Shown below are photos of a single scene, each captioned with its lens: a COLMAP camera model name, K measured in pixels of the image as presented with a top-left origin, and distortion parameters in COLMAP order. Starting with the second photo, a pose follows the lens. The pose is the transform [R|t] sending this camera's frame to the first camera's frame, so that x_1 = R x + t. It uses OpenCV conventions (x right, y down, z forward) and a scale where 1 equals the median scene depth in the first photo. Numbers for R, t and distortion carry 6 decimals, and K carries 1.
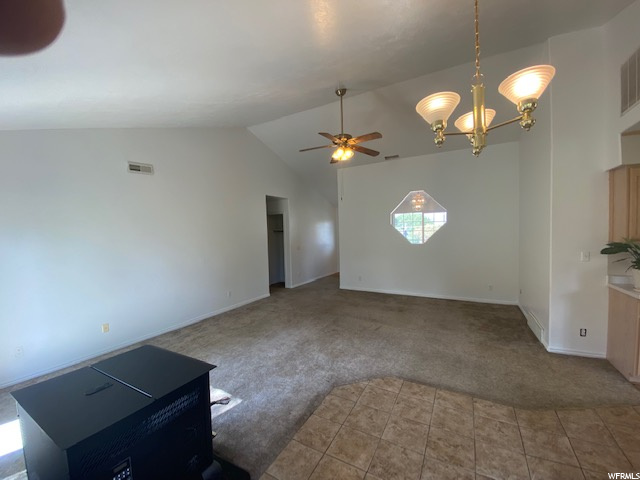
lens RADIAL K [[259.6, 0, 320.0], [0, 259.6, 240.0], [0, 0, 1]] dist [0.025914, -0.024236]
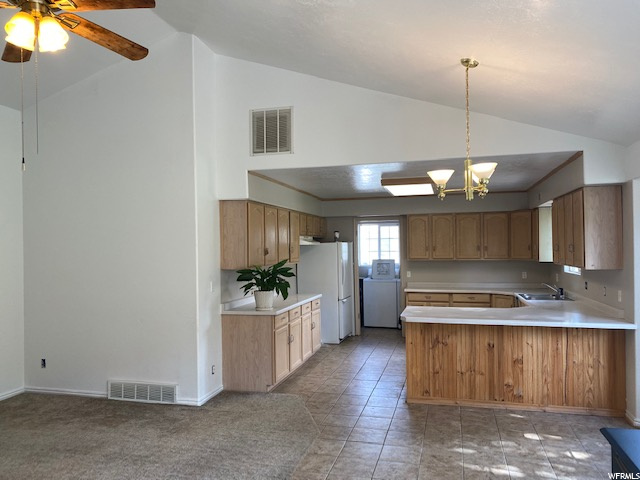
lens RADIAL K [[487.5, 0, 320.0], [0, 487.5, 240.0], [0, 0, 1]] dist [0.008000, 0.000932]
pose [[-0.246263, 0.041635, 0.968308, -0.640488], [0.049129, 0.998329, -0.030432, -0.026796], [-0.967957, 0.040077, -0.247897, 0.852049]]
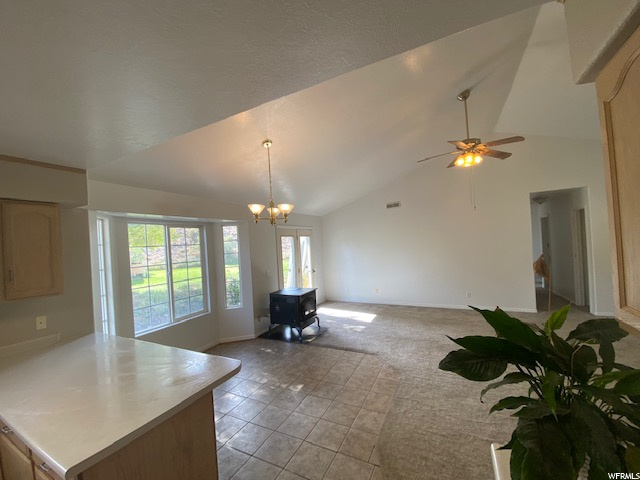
lens RADIAL K [[259.6, 0, 320.0], [0, 259.6, 240.0], [0, 0, 1]] dist [0.025914, -0.024236]
pose [[0.039077, 0.011765, -0.999167, 1.041770], [0.017103, 0.999776, 0.012441, -0.074985], [0.999090, -0.017575, 0.038867, 0.452602]]
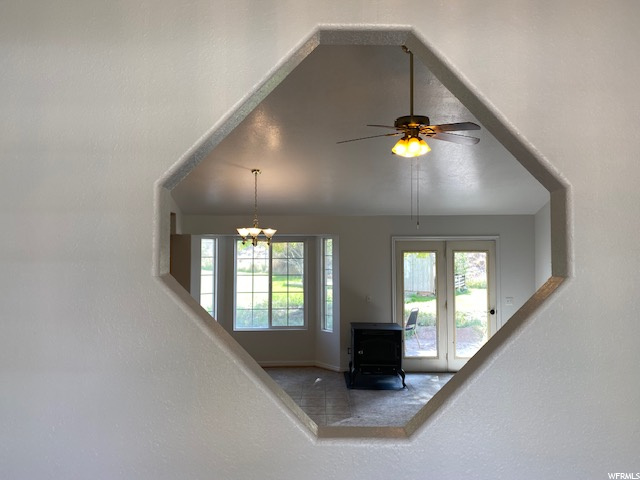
lens RADIAL K [[487.5, 0, 320.0], [0, 487.5, 240.0], [0, 0, 1]] dist [0.008000, 0.000932]
pose [[-0.879776, 0.010487, -0.475272, 0.801895], [0.008419, 0.999944, 0.006479, -0.148204], [0.475313, 0.001699, -0.879815, 1.923662]]
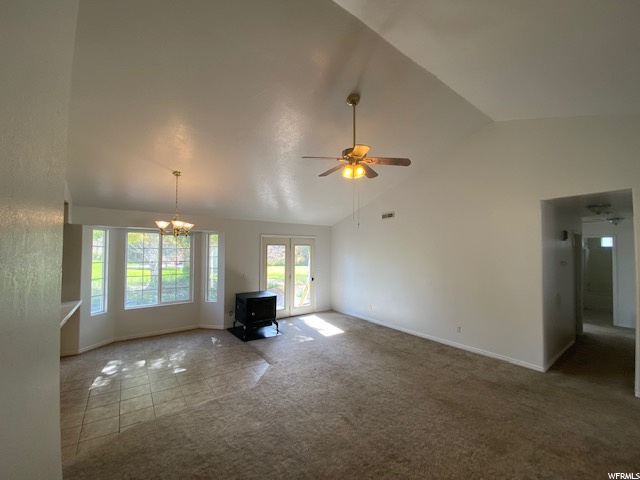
lens RADIAL K [[259.6, 0, 320.0], [0, 259.6, 240.0], [0, 0, 1]] dist [0.025914, -0.024236]
pose [[-0.415325, -0.011750, -0.909597, 0.924949], [-0.024148, 0.999707, -0.001888, -0.117385], [0.909352, 0.021181, -0.415487, 1.309488]]
